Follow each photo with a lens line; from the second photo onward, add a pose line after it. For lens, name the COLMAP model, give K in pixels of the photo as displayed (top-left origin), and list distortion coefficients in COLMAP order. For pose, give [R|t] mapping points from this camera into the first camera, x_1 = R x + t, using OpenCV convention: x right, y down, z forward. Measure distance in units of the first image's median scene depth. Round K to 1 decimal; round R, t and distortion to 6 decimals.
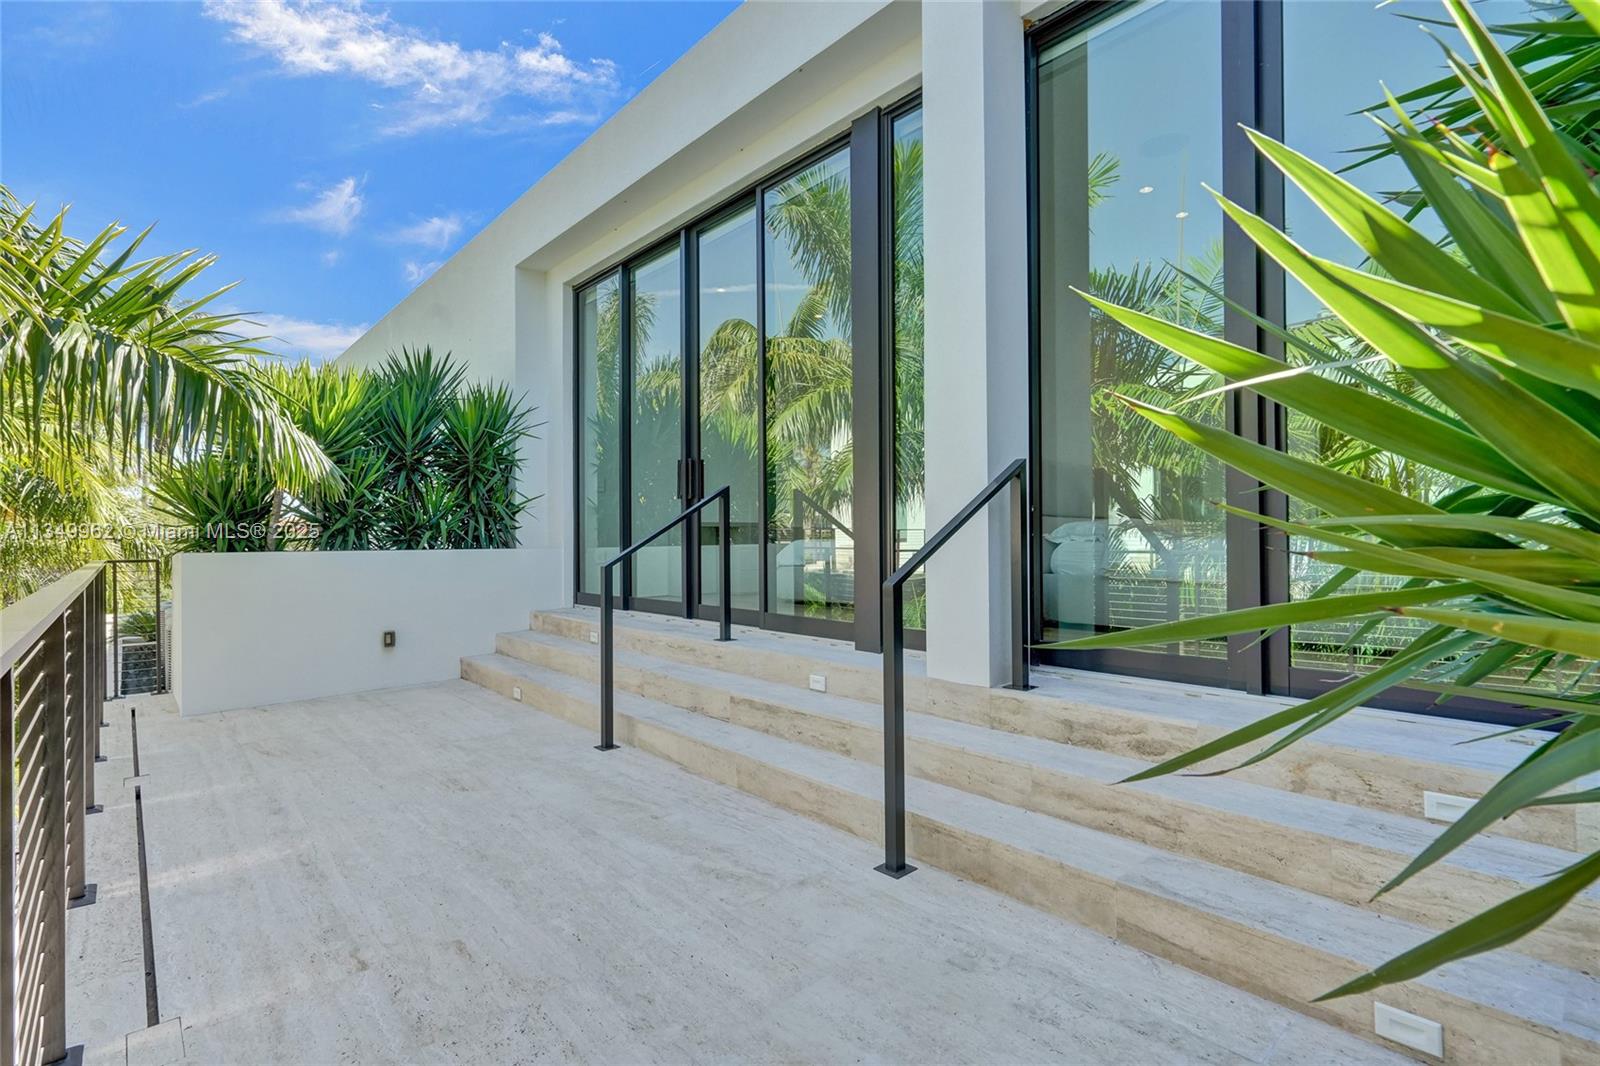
lens RADIAL K [[752.9, 0, 800.0], [0, 752.9, 533.0], [0, 0, 1]] dist [-0.007484, -0.000326]
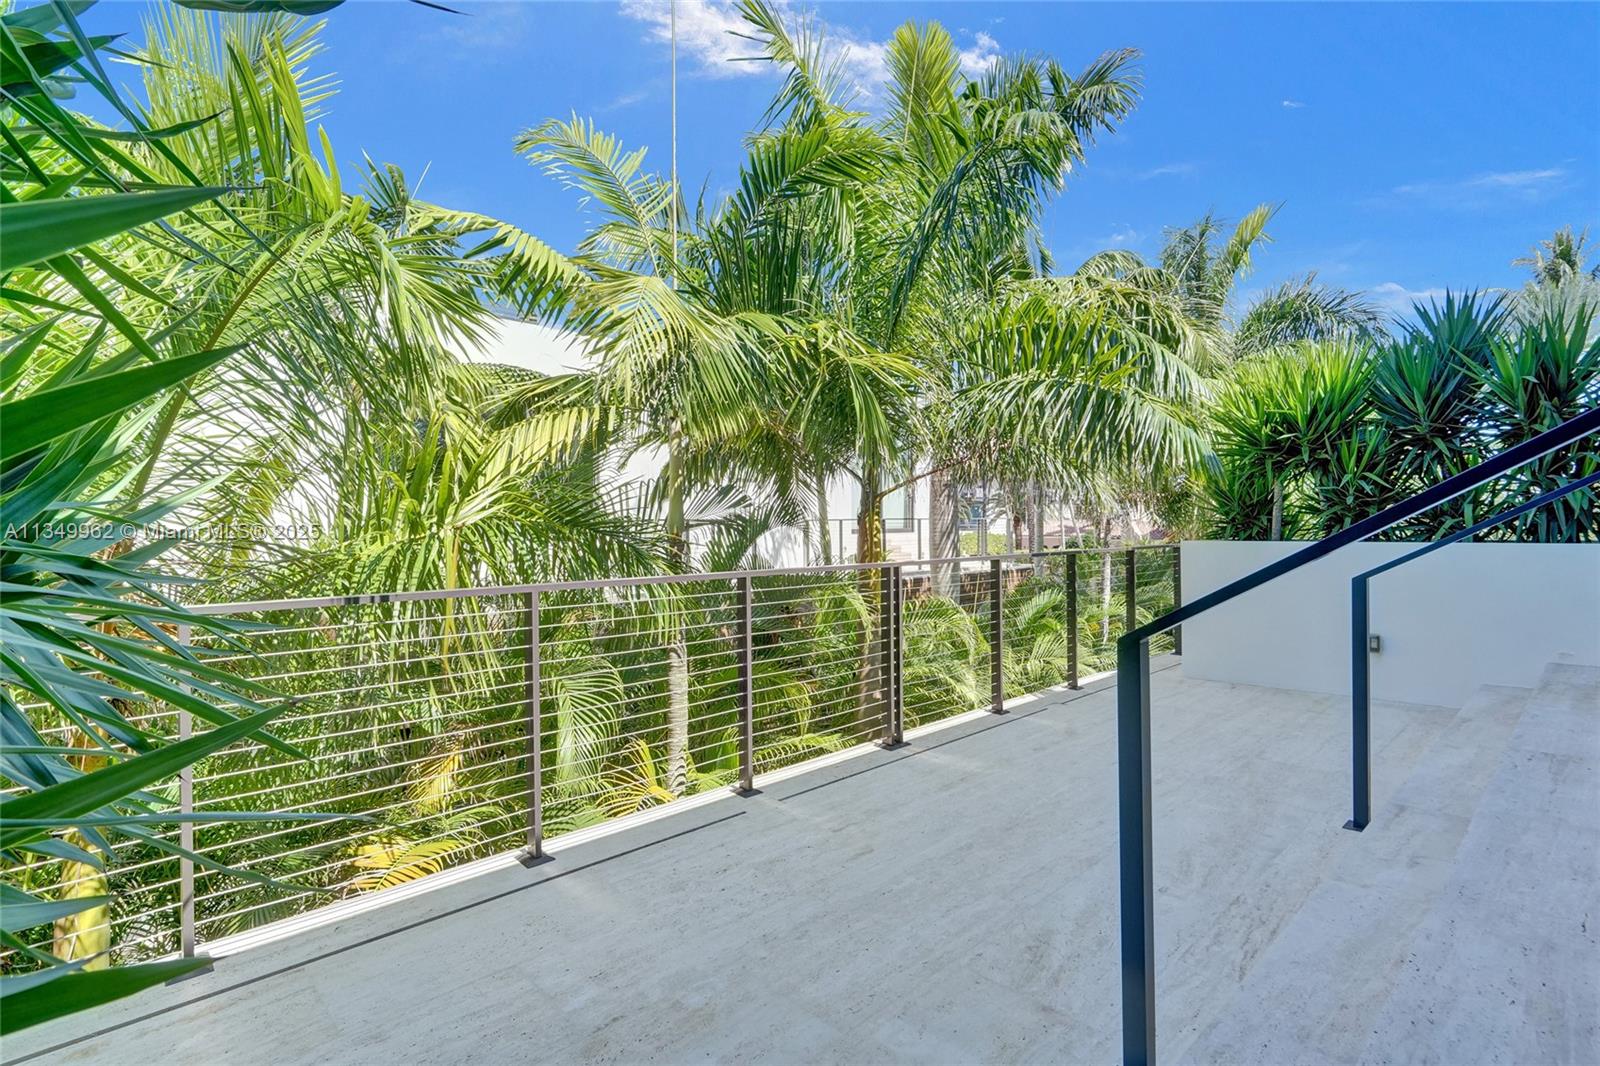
lens RADIAL K [[768.8, 0, 800.0], [0, 768.8, 533.0], [0, 0, 1]] dist [-0.009662, 0.000440]
pose [[0.020158, 0.018583, -0.999624, 0.606963], [0.016566, 0.999684, 0.018919, -0.027395], [0.999660, -0.016941, 0.019843, 0.592435]]
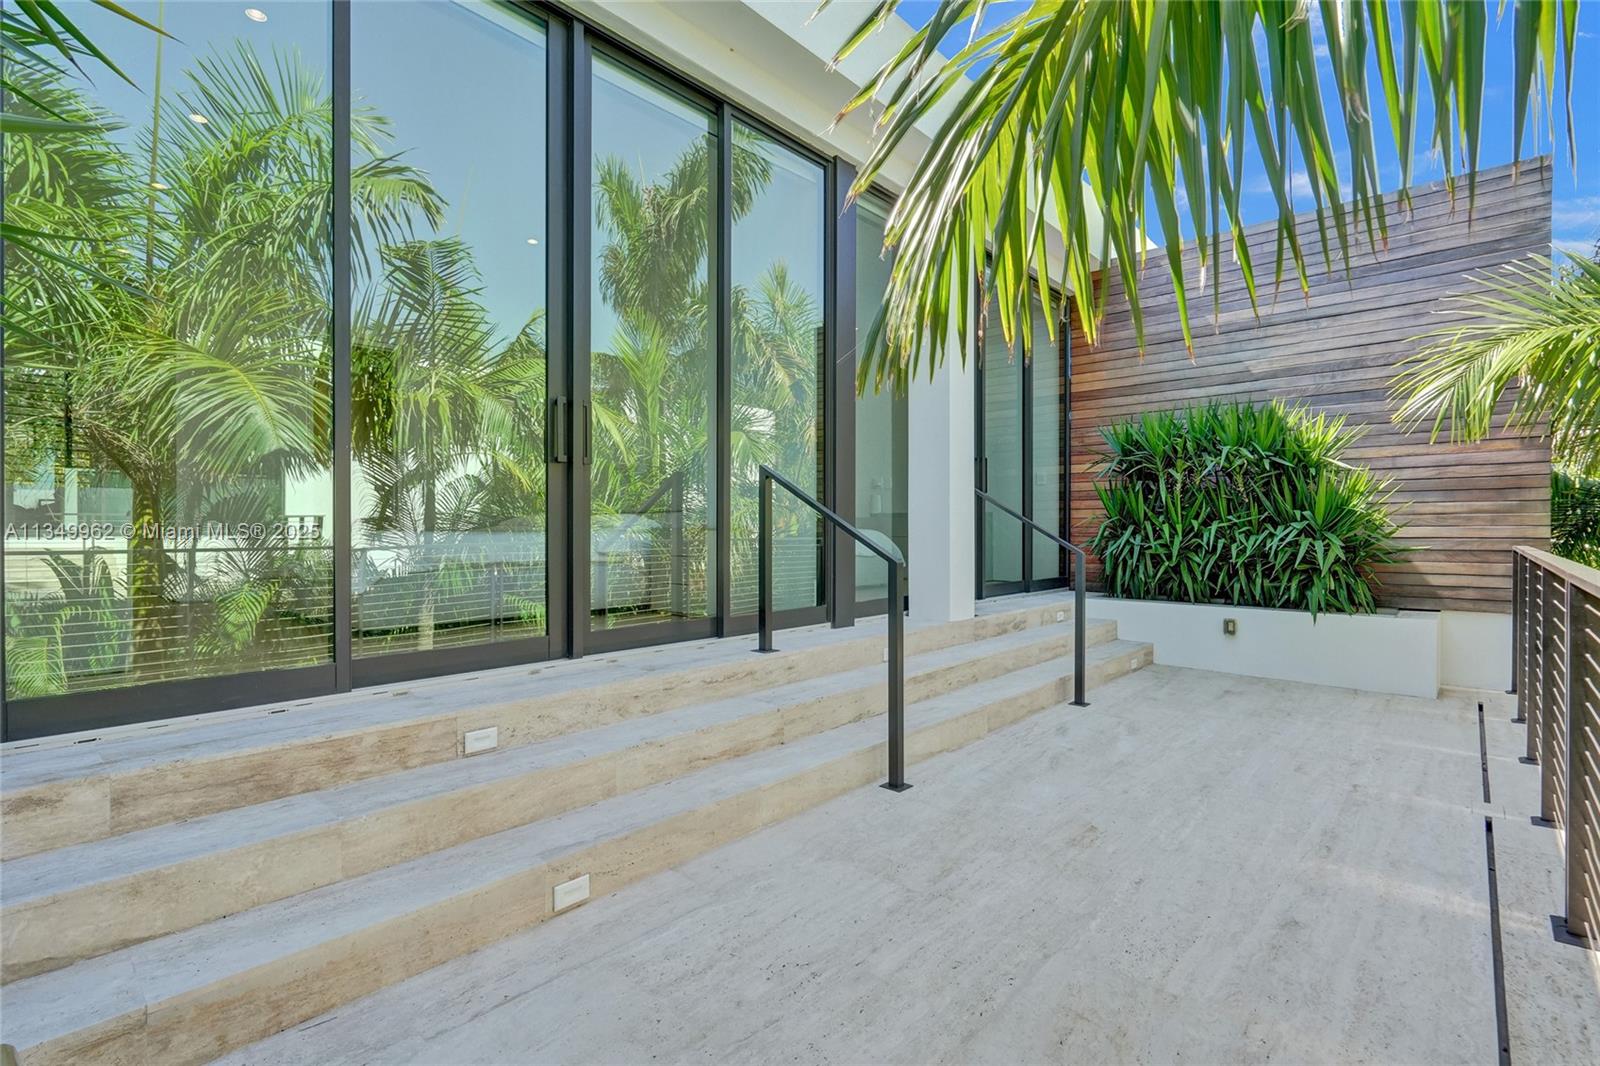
lens RADIAL K [[739.6, 0, 788.3], [0, 739.6, 531.1], [0, 0, 1]] dist [-0.006949, -0.000372]
pose [[-0.088140, 0.004748, 0.996097, -1.362162], [-0.001752, 0.999986, -0.004921, 0.019979], [-0.996107, -0.002179, -0.088130, 1.557646]]
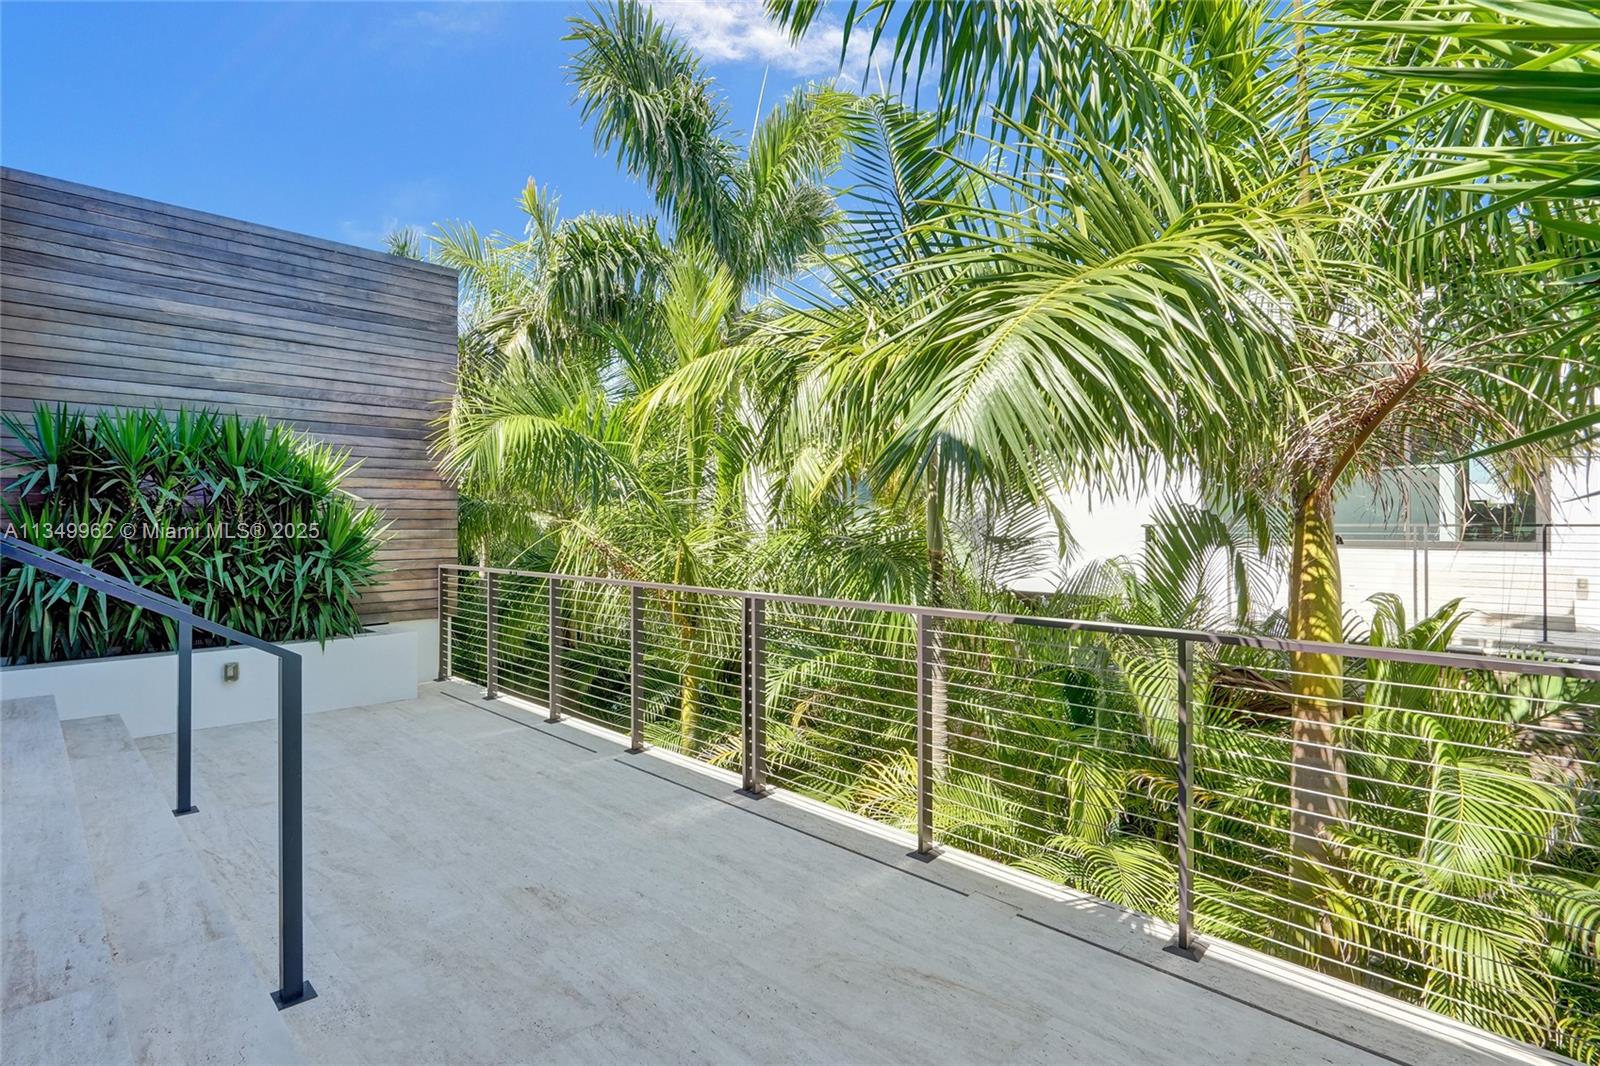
lens RADIAL K [[774.1, 0, 800.0], [0, 774.1, 533.0], [0, 0, 1]] dist [-0.003441, -0.001521]
pose [[-0.998206, 0.013833, -0.058249, -0.769192], [0.013375, 0.999877, 0.008249, -0.052950], [0.058356, 0.007455, -0.998268, 2.049248]]
